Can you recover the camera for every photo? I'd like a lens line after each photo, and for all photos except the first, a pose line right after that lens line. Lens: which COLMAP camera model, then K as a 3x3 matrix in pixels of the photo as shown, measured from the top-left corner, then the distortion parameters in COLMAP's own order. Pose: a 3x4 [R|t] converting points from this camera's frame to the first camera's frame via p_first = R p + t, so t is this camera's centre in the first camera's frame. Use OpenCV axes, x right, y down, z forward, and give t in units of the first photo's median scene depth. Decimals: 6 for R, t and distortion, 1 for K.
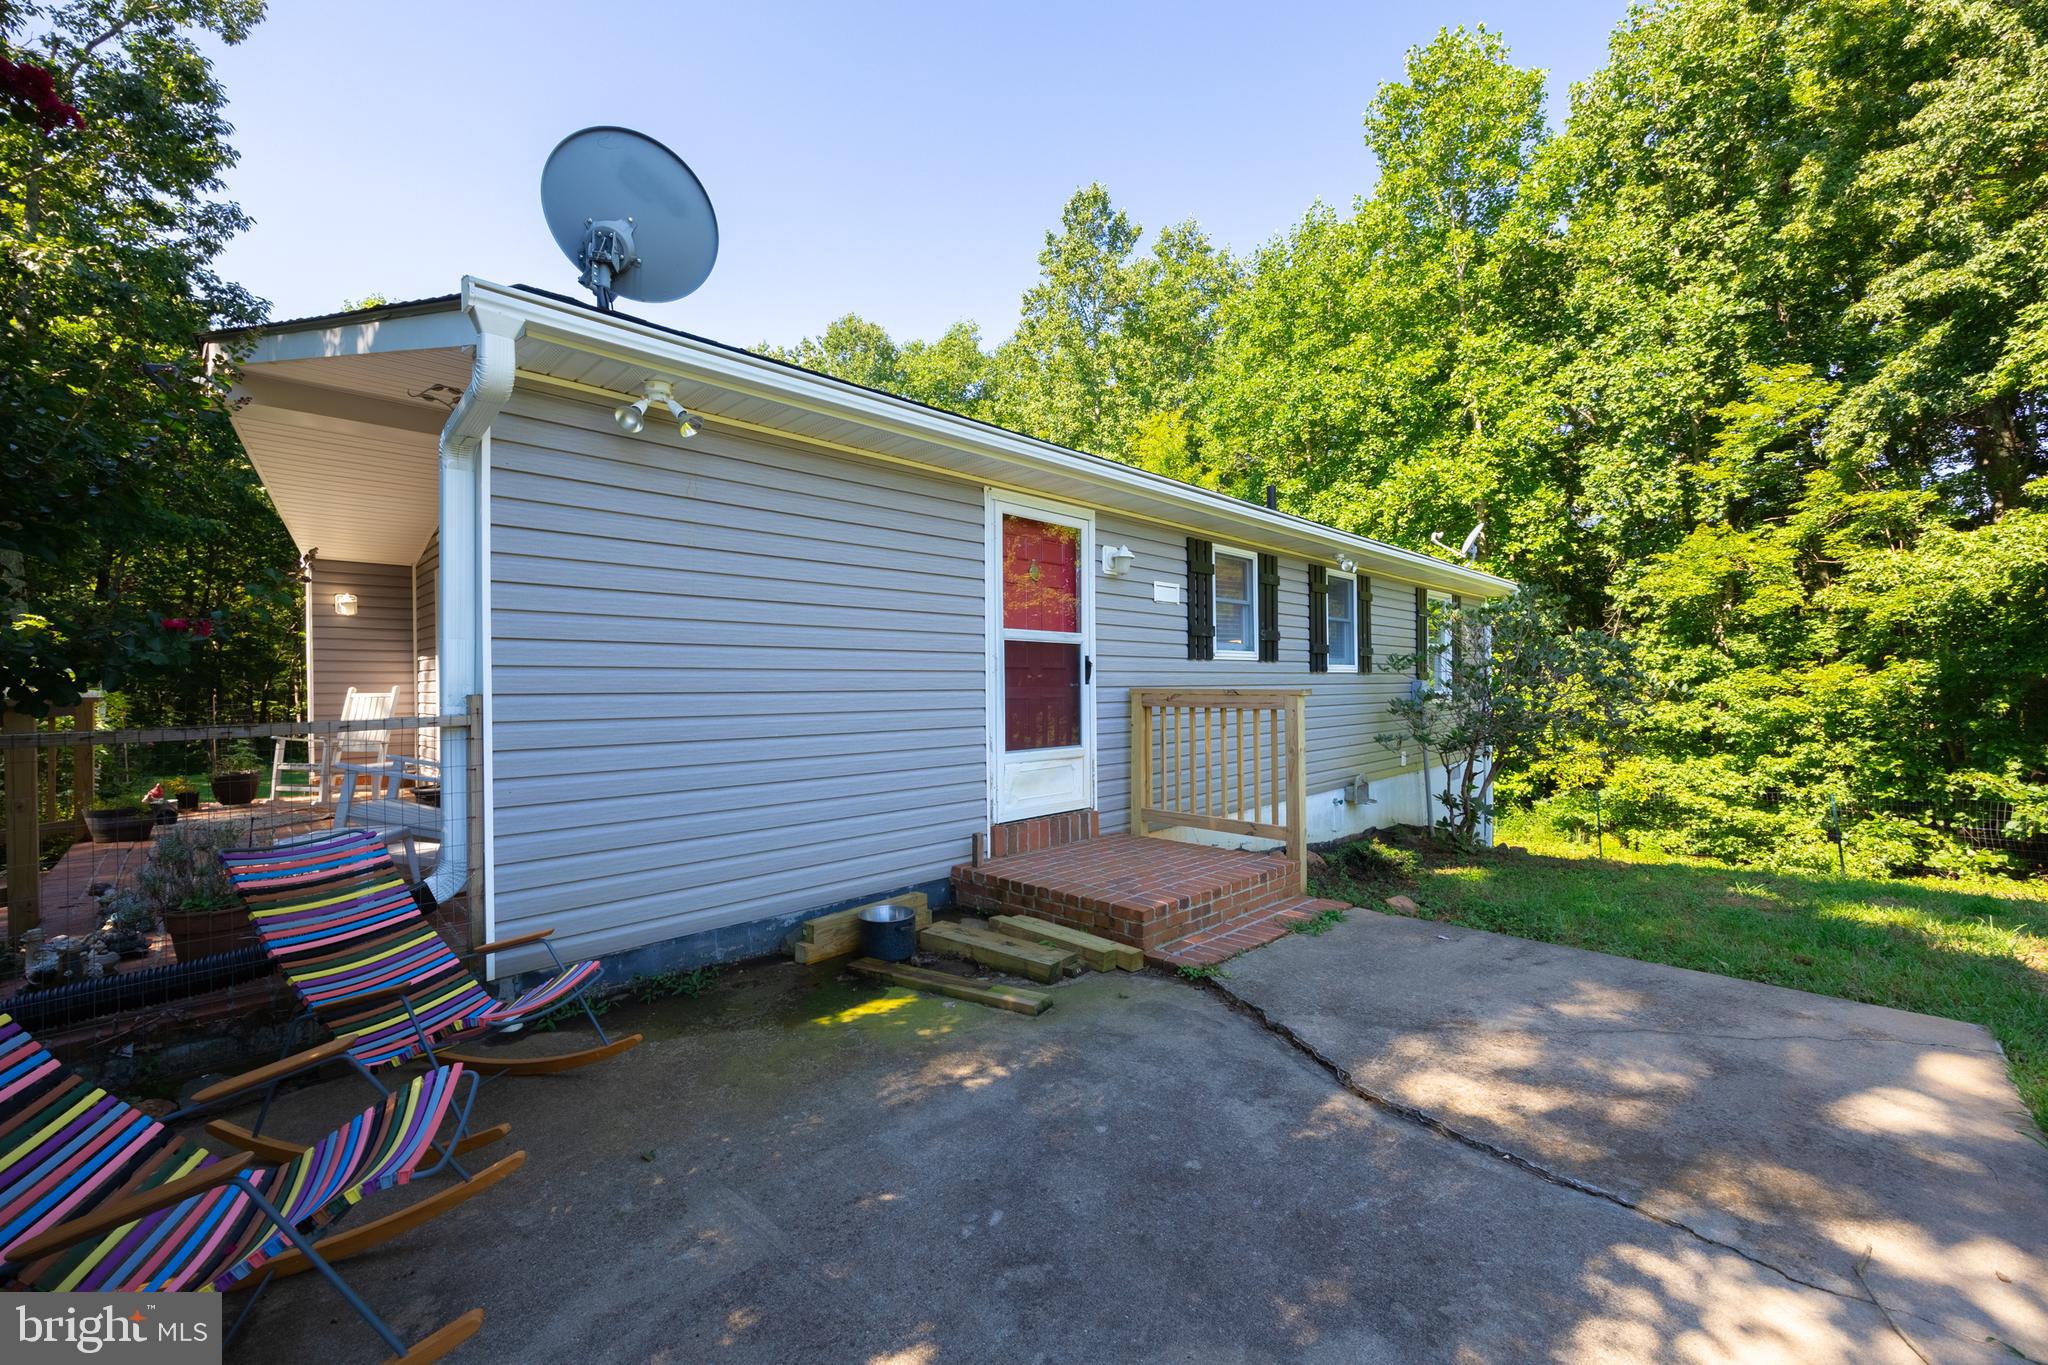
lens RADIAL K [[815.7, 0, 1027.0], [0, 815.7, 677.6], [0, 0, 1]] dist [-0.005285, -0.000126]
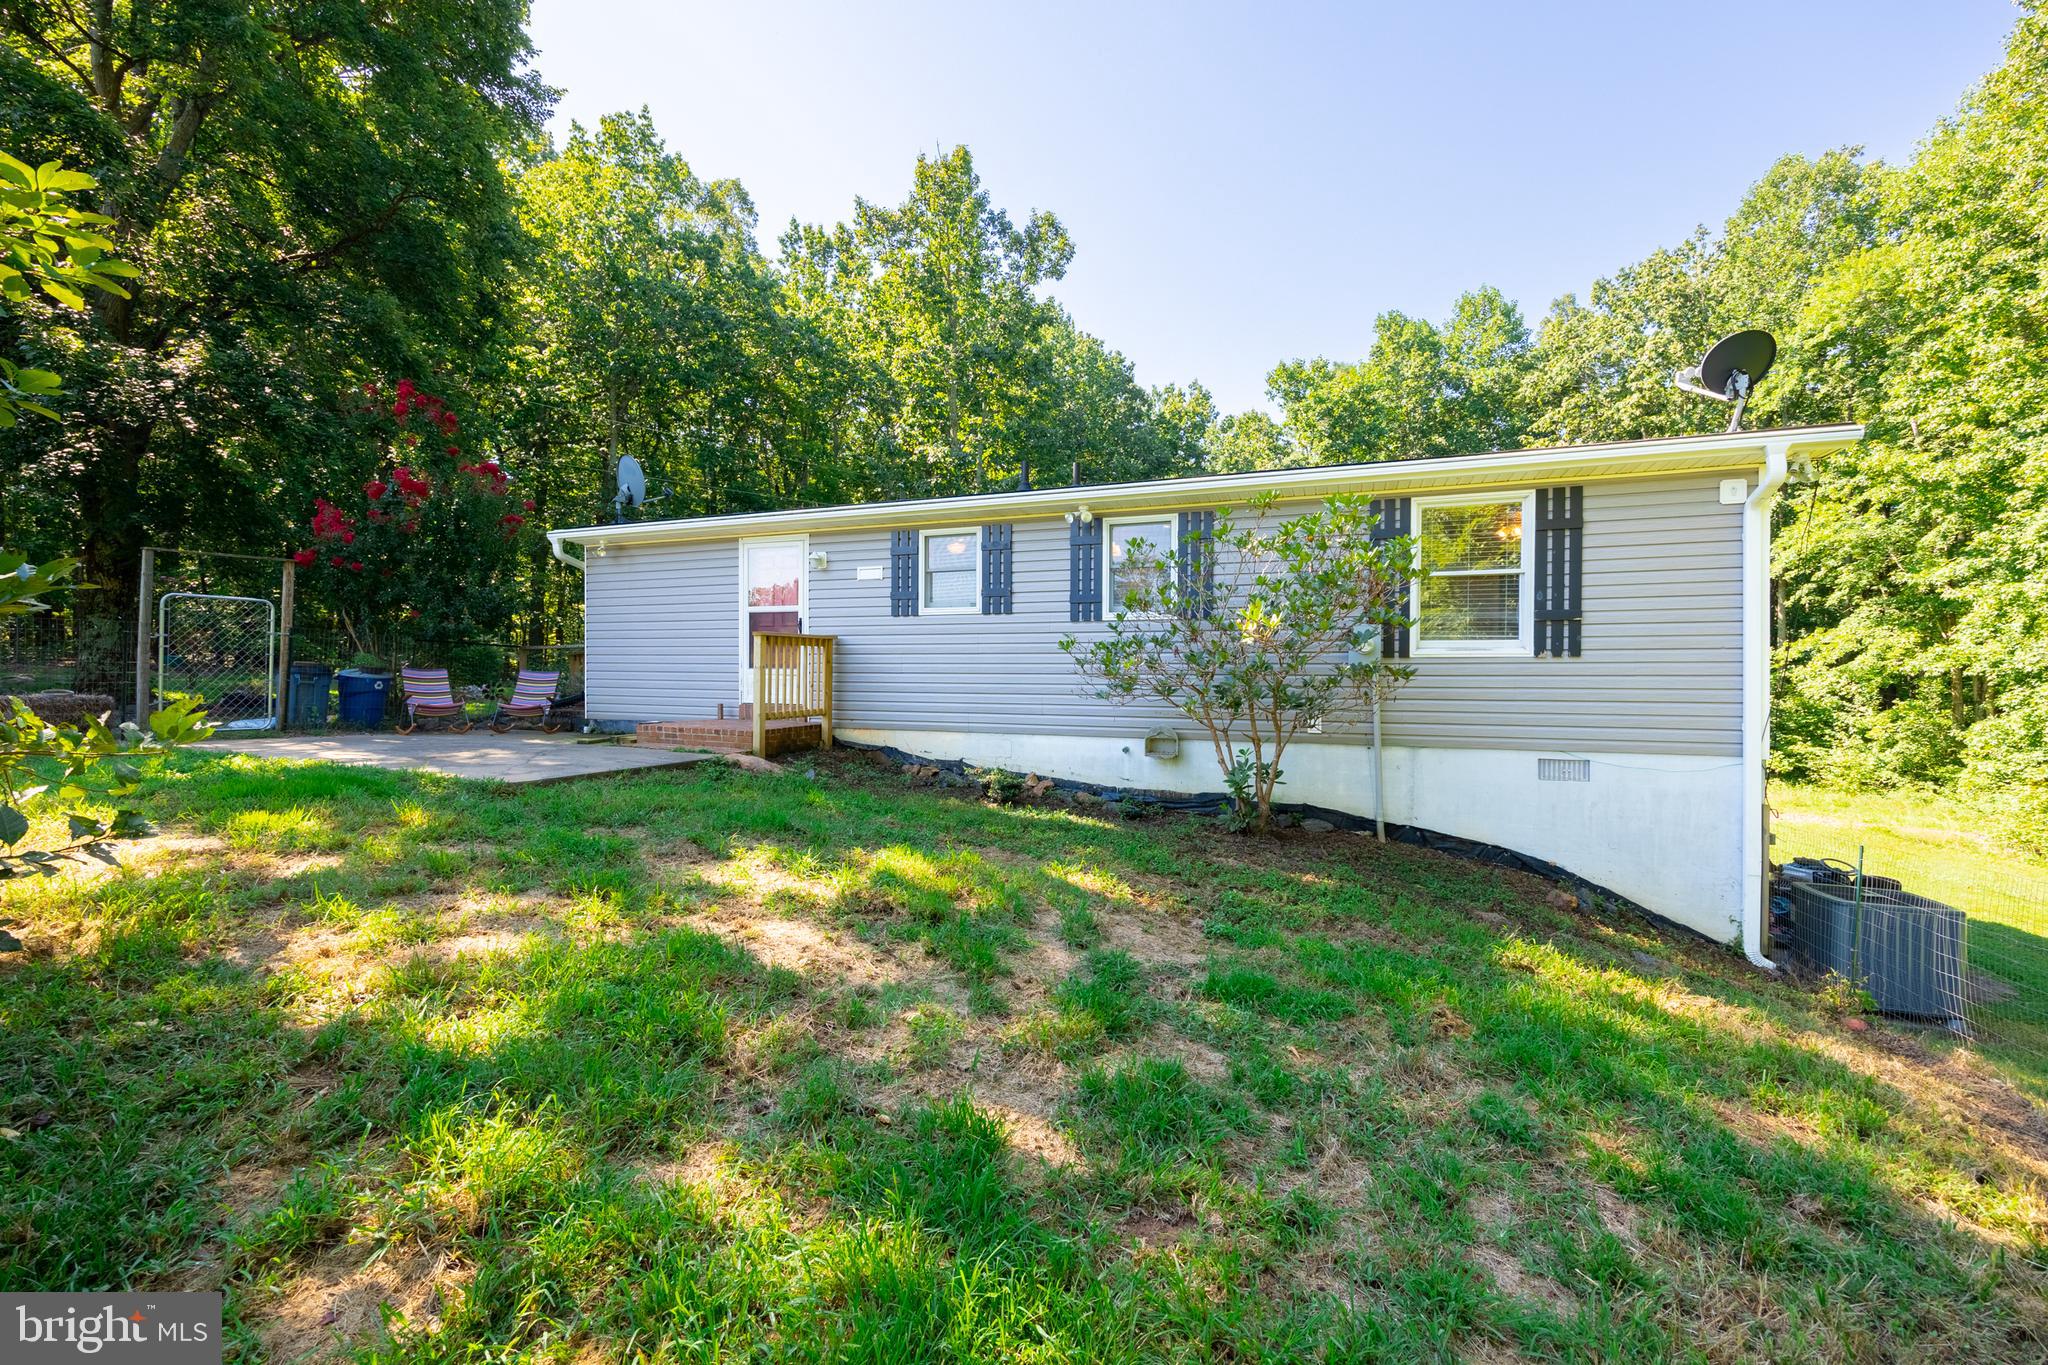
lens RADIAL K [[815.7, 0, 1025.6], [0, 815.7, 680.0], [0, 0, 1]] dist [-0.005285, -0.000126]
pose [[0.389291, 0.021827, -0.920856, 0.686515], [-0.004027, 0.999750, 0.021994, 0.024444], [0.921106, -0.004854, 0.389281, 0.276034]]
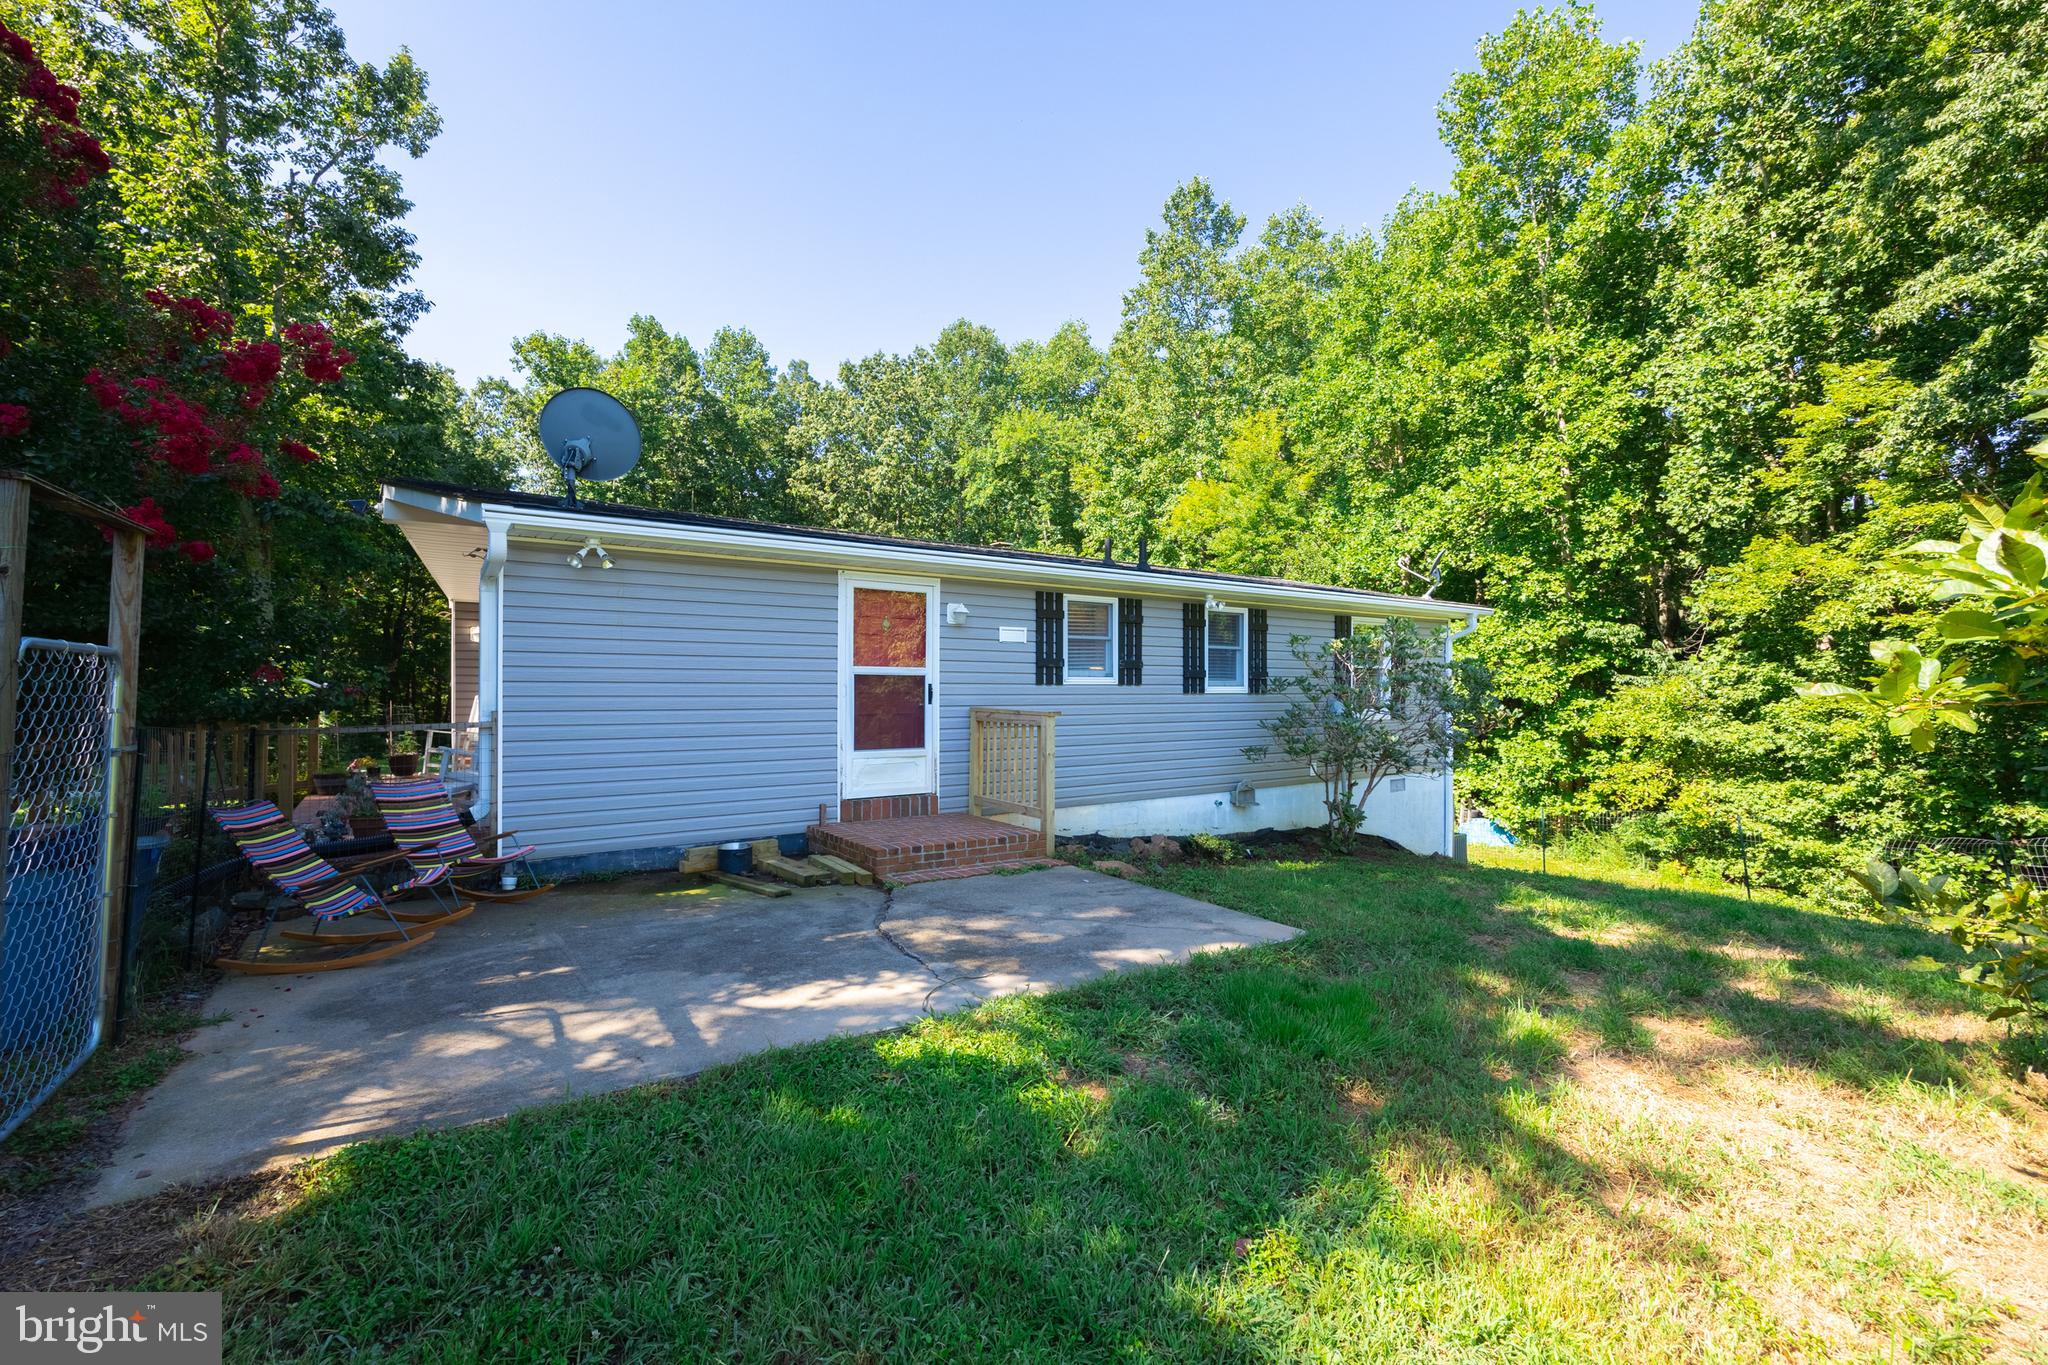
lens RADIAL K [[857.3, 0, 1018.1], [0, 857.3, 679.3], [0, 0, 1]] dist [0.007861, -0.000526]
pose [[0.985009, 0.011528, -0.172119, 0.170998], [-0.011442, 0.999933, 0.001493, -0.013863], [0.172125, 0.000499, 0.985075, -0.150357]]
